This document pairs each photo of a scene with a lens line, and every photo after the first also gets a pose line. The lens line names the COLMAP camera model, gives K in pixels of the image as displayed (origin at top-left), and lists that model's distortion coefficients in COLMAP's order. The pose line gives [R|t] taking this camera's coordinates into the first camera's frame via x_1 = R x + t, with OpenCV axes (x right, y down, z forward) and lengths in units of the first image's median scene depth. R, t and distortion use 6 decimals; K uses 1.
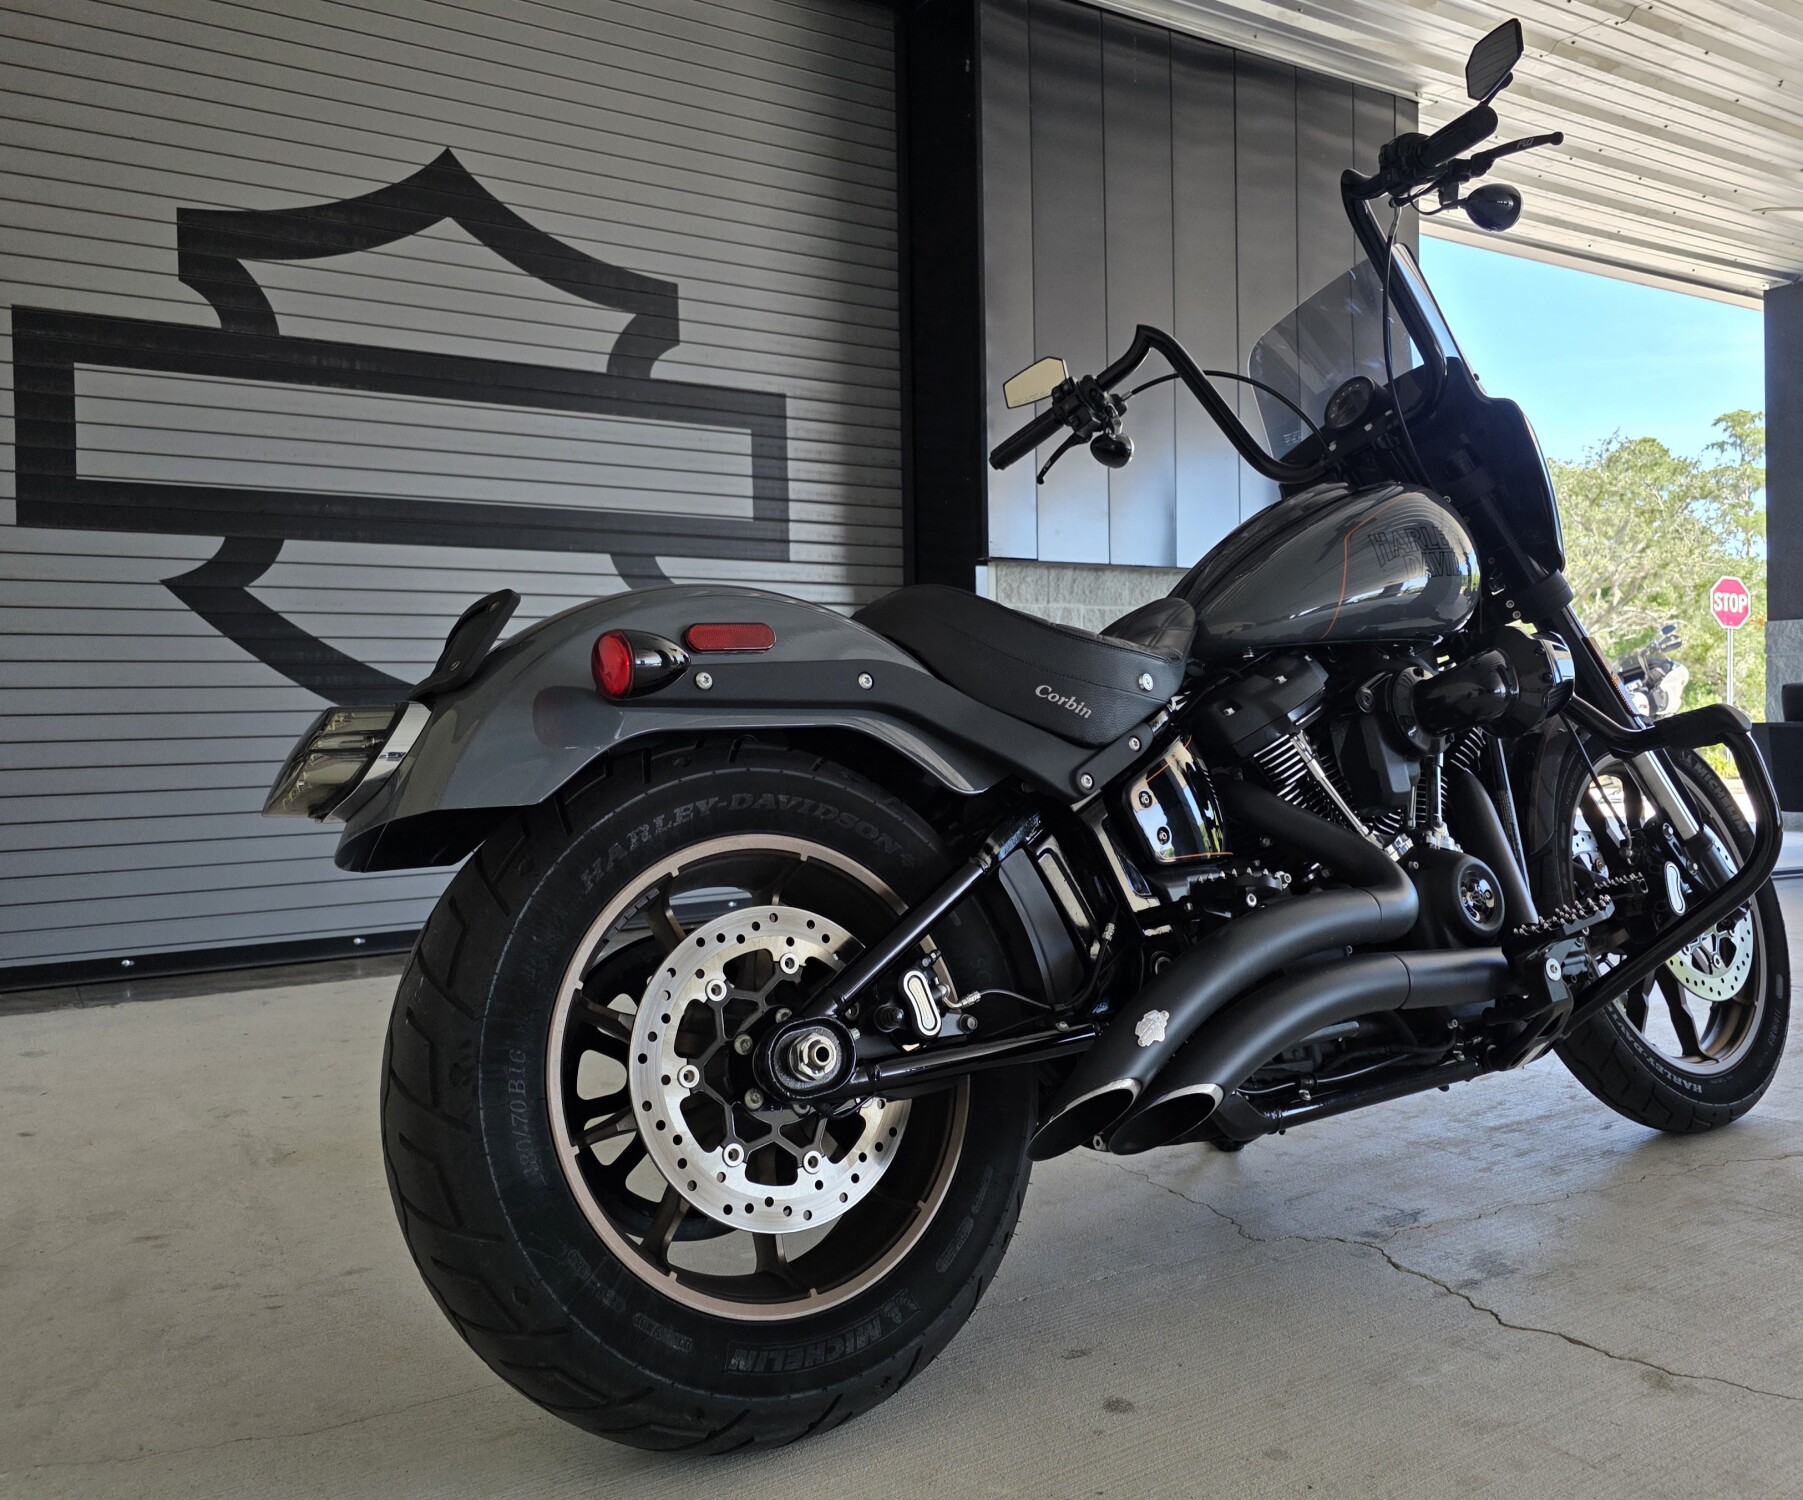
lens RADIAL K [[1440.9, 0, 931.0], [0, 1440.9, 754.1], [0, 0, 1]] dist [-0.002518, -0.003965]
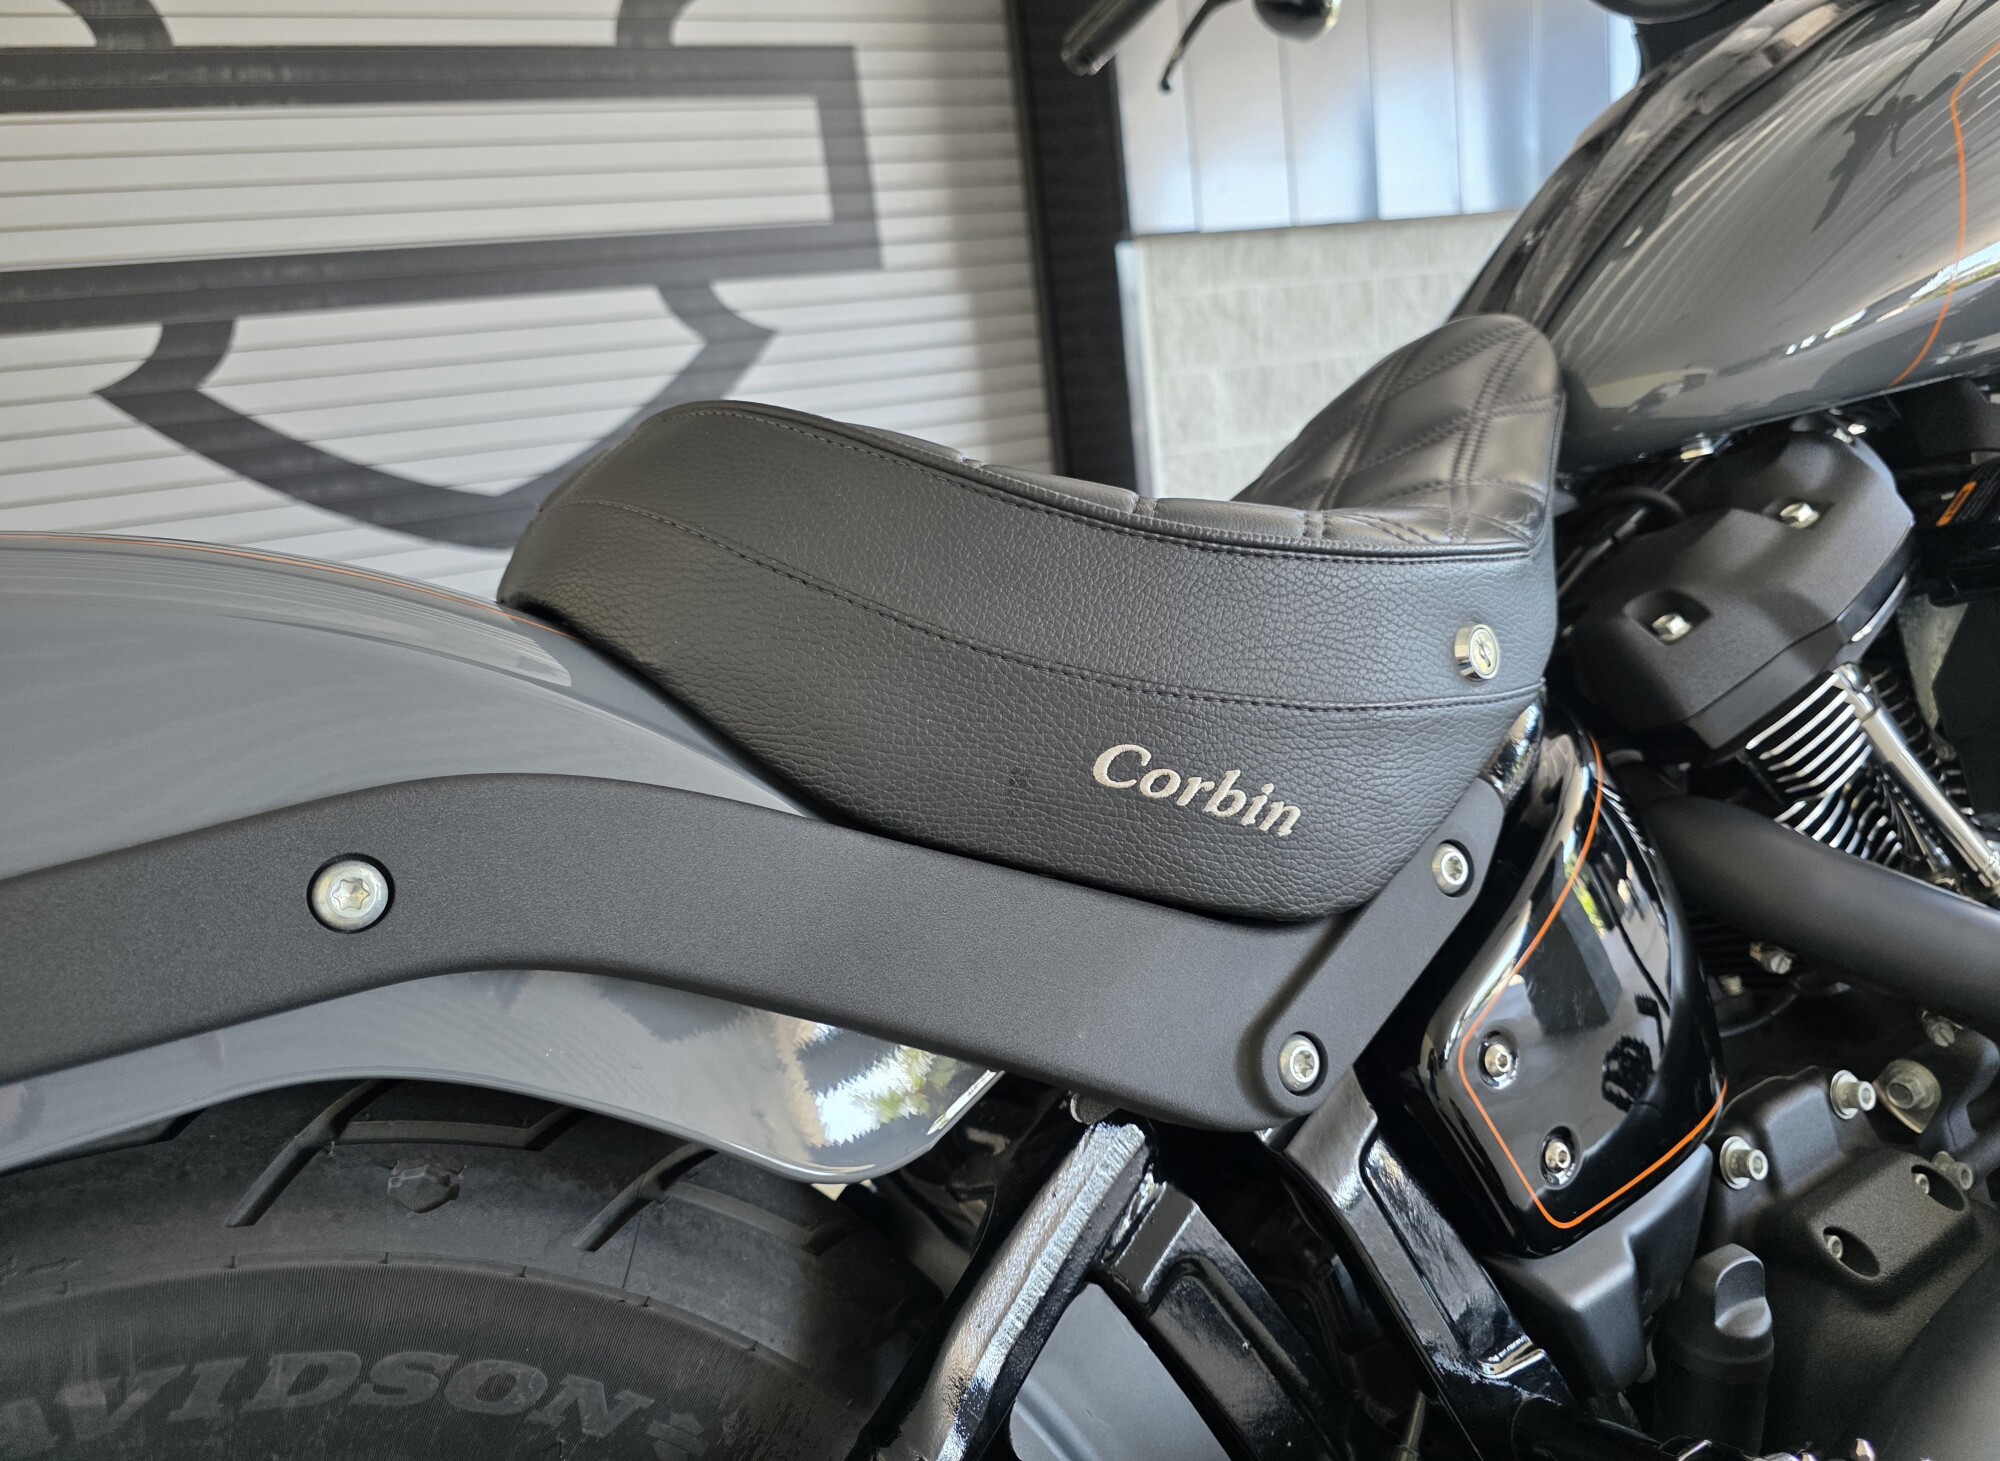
lens RADIAL K [[1347.8, 0, 1000.0], [0, 1347.8, 730.5], [0, 0, 1]] dist [0.003853, -0.027689]
pose [[0.990991, -0.078250, -0.108690, 0.070553], [0.099384, 0.973668, 0.205166, -0.089703], [0.089774, -0.214120, 0.972673, 0.631333]]
